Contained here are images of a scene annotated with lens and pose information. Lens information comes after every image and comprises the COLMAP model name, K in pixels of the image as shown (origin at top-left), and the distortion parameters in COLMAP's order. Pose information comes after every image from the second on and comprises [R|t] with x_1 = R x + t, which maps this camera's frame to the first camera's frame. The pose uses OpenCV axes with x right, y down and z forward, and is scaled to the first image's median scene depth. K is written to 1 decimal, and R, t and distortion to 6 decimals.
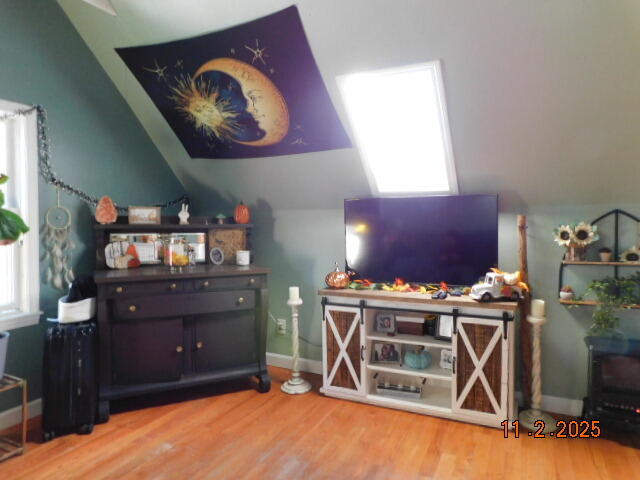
lens RADIAL K [[432.9, 0, 322.1], [0, 432.9, 234.3], [0, 0, 1]] dist [-0.057508, 0.065463]
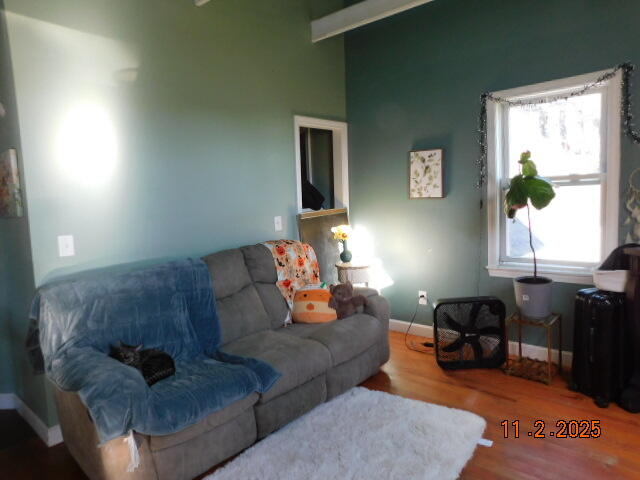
lens RADIAL K [[432.9, 0, 322.1], [0, 432.9, 234.3], [0, 0, 1]] dist [-0.057508, 0.065463]
pose [[-0.297456, 0.090094, -0.950475, 0.524444], [0.017279, 0.995883, 0.088990, -0.016662], [0.954579, 0.010047, -0.297788, 0.691687]]
